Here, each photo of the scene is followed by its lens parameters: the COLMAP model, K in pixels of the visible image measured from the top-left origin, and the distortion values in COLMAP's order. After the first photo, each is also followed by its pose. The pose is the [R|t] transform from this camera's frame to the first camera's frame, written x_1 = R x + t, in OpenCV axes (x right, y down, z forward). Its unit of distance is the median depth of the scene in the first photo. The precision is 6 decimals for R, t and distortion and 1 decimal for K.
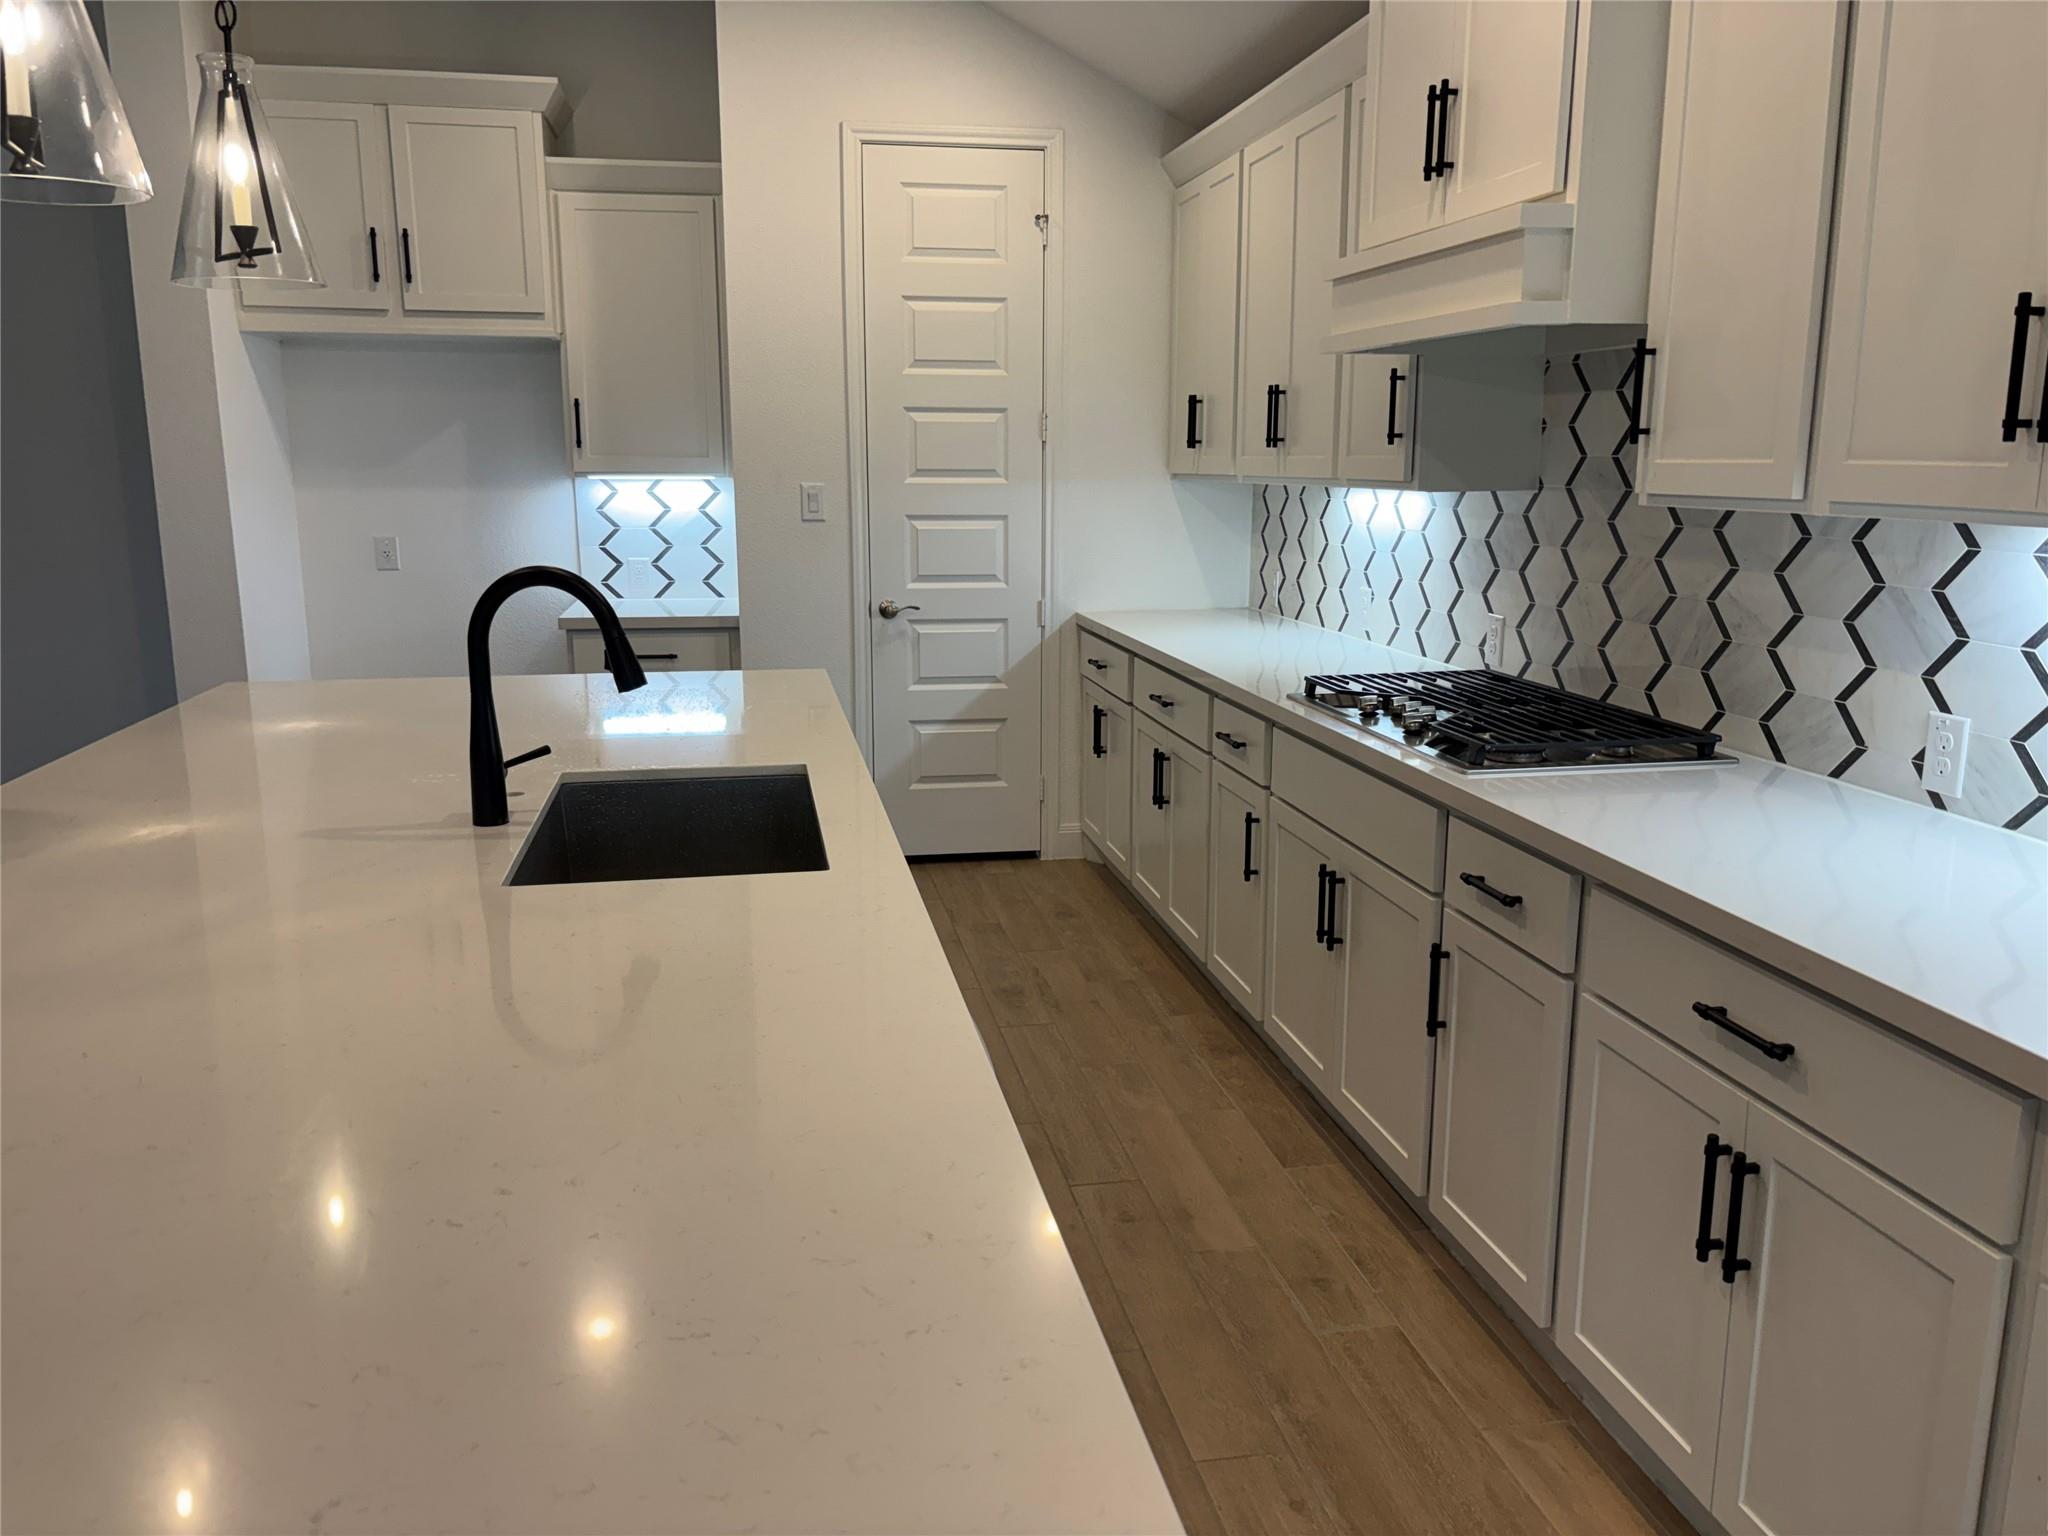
lens RADIAL K [[1557.6, 0, 1024.4], [0, 1557.6, 761.7], [0, 0, 1]] dist [0.007799, -0.003723]
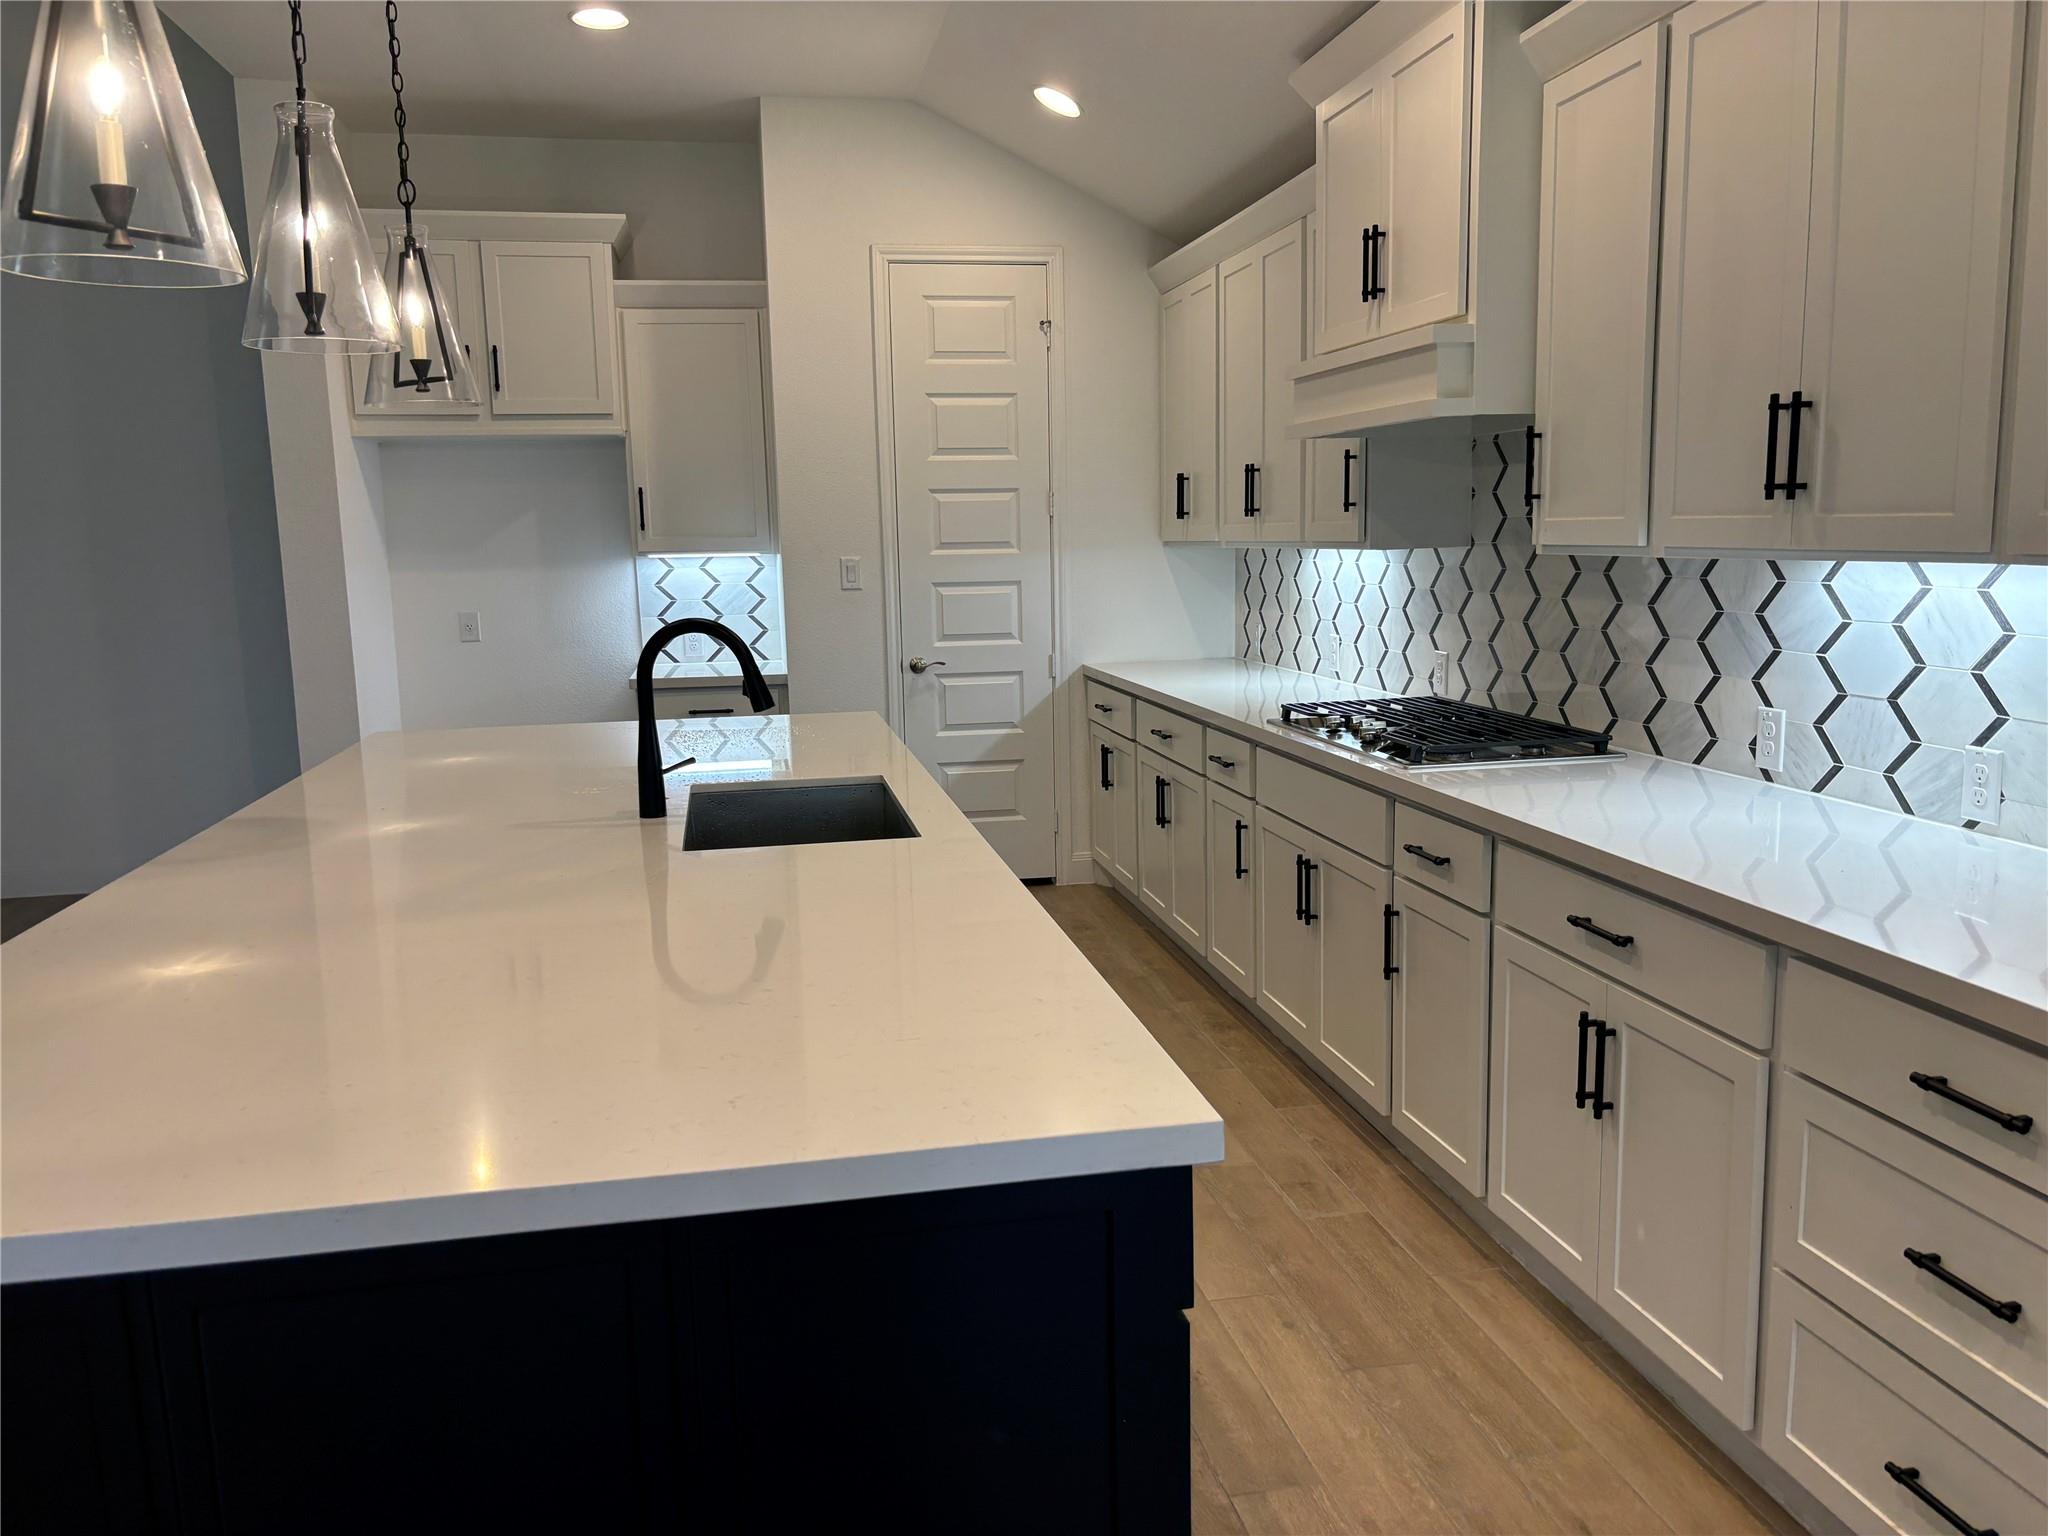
lens RADIAL K [[1557.6, 0, 1025.6], [0, 1557.6, 770.3], [0, 0, 1]] dist [0.007799, -0.003723]
pose [[0.999719, -0.023124, 0.005193, -0.028081], [0.023319, 0.998875, -0.041284, 0.045981], [-0.004232, 0.041394, 0.999134, -0.222333]]
